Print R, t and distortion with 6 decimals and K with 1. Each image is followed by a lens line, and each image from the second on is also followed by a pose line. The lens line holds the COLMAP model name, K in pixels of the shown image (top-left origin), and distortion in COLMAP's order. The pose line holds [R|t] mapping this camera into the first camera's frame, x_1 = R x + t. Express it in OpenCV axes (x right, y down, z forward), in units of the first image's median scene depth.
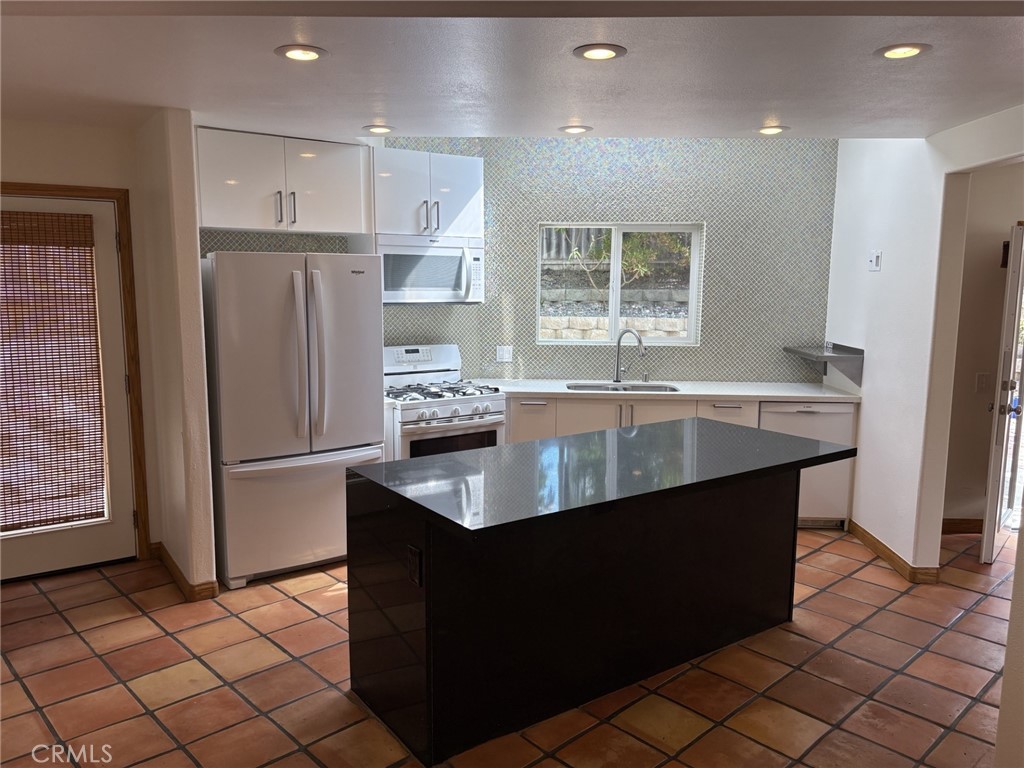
lens RADIAL K [[777.1, 0, 509.0], [0, 777.1, 380.4], [0, 0, 1]] dist [0.046381, -0.058788]
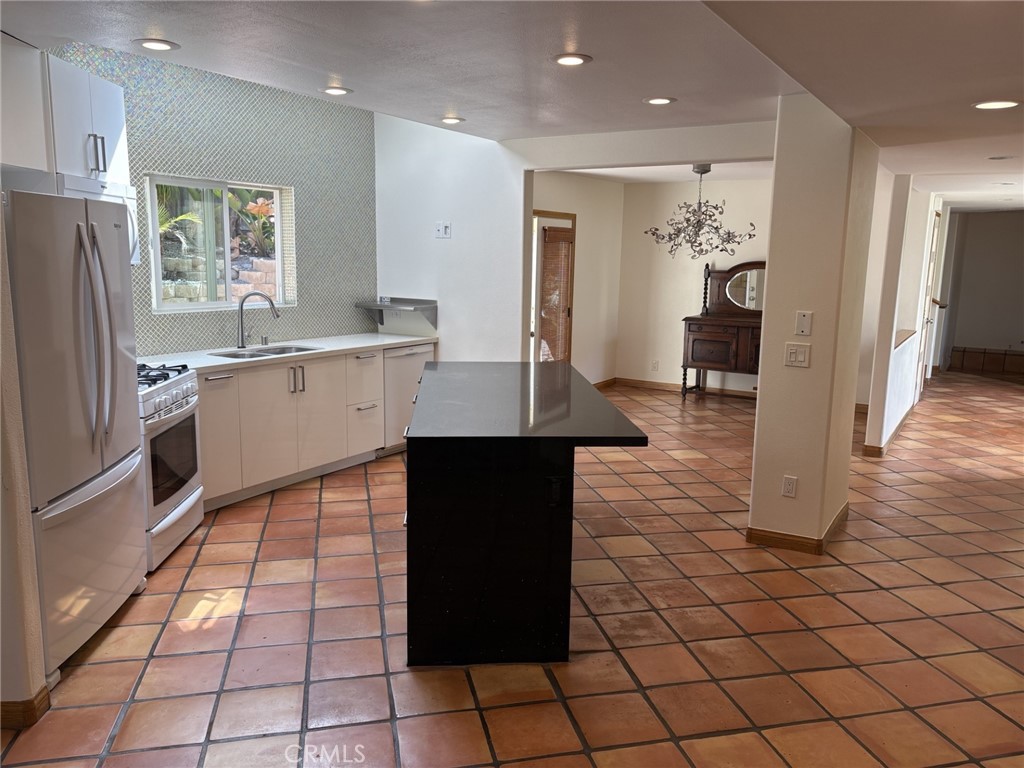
lens RADIAL K [[777.1, 0, 509.9], [0, 777.1, 382.4], [0, 0, 1]] dist [0.046381, -0.058788]
pose [[0.509057, -0.139935, 0.849282, -0.575432], [0.101665, 0.989564, 0.102111, -0.023289], [-0.854708, 0.034362, 0.517971, 0.243279]]
